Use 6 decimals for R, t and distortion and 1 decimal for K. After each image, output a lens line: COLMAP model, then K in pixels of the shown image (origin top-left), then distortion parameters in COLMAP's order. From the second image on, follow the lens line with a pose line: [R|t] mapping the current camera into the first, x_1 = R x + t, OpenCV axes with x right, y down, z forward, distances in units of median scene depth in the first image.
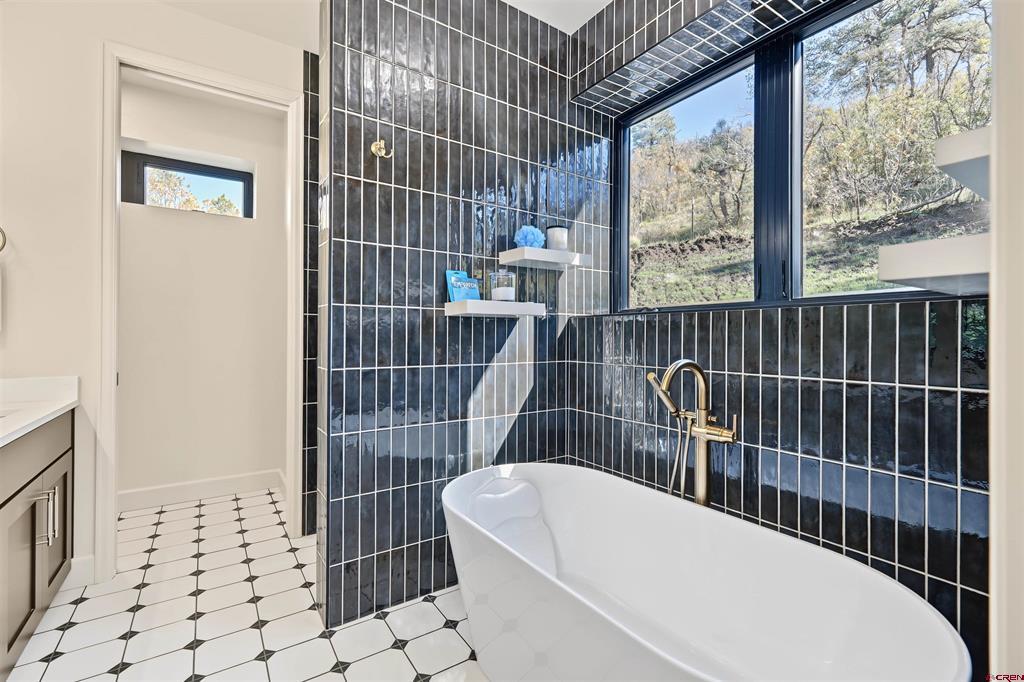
lens RADIAL K [[467.7, 0, 510.9], [0, 467.7, 335.4], [0, 0, 1]] dist [0.003803, -0.000417]
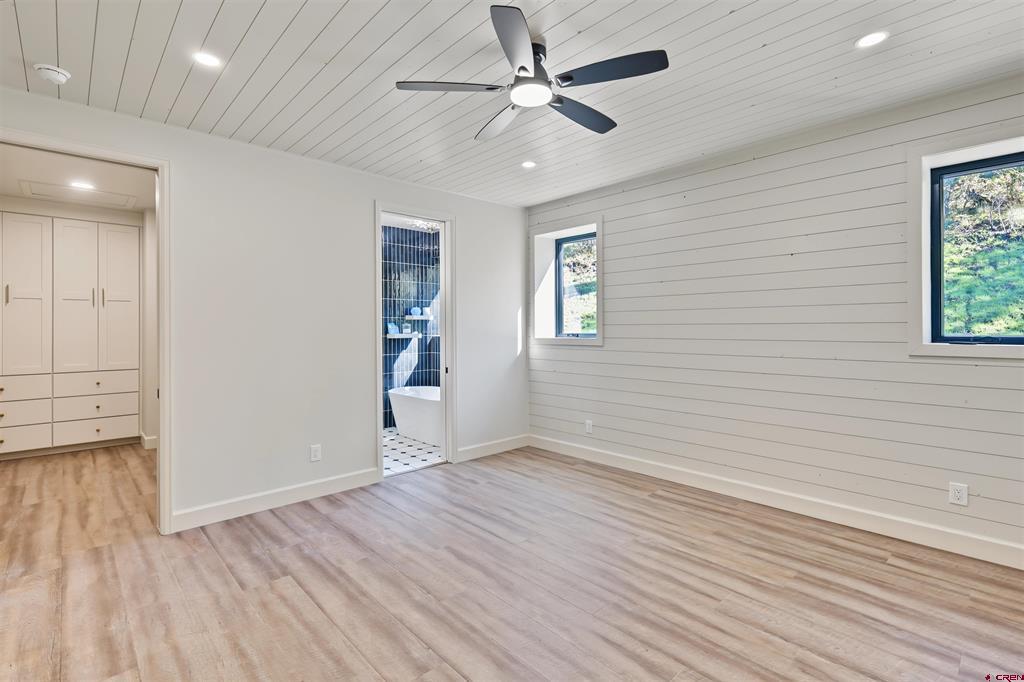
lens RADIAL K [[467.7, 0, 511.2], [0, 467.7, 333.9], [0, 0, 1]] dist [0.003803, -0.000417]
pose [[0.986831, -0.005402, 0.161664, 0.158893], [0.002156, 0.999793, 0.020244, -0.126353], [-0.161740, -0.019629, 0.986638, -2.067237]]
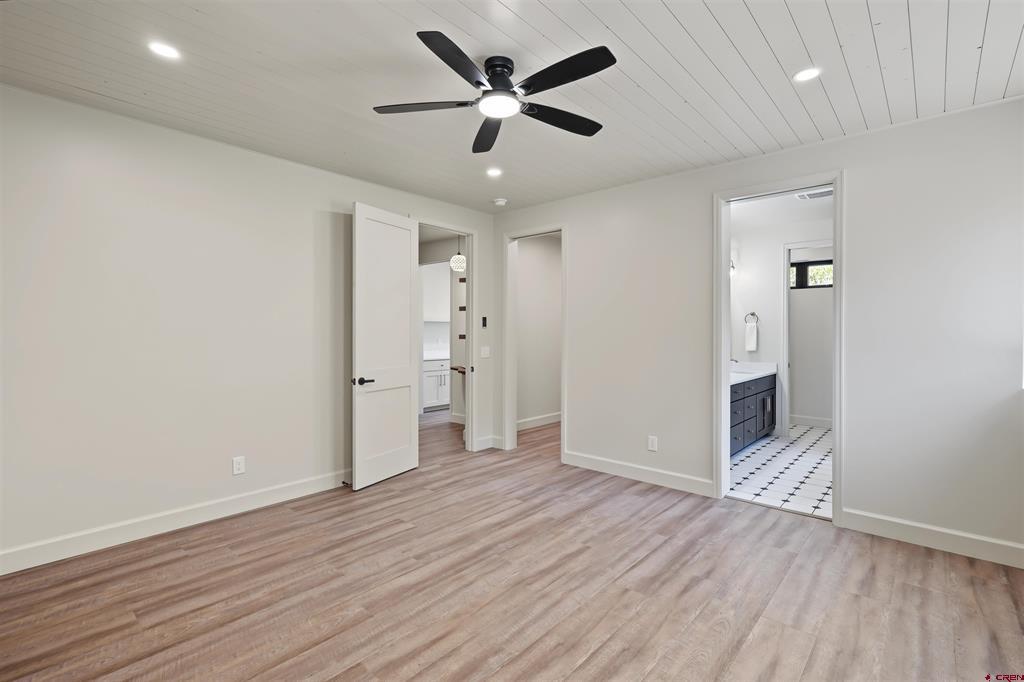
lens RADIAL K [[467.7, 0, 519.0], [0, 467.7, 332.6], [0, 0, 1]] dist [0.003803, -0.000417]
pose [[0.267233, 0.004196, -0.963623, 1.424639], [0.003769, 0.999978, 0.005399, -0.121749], [0.963625, -0.005075, 0.267211, -1.296216]]
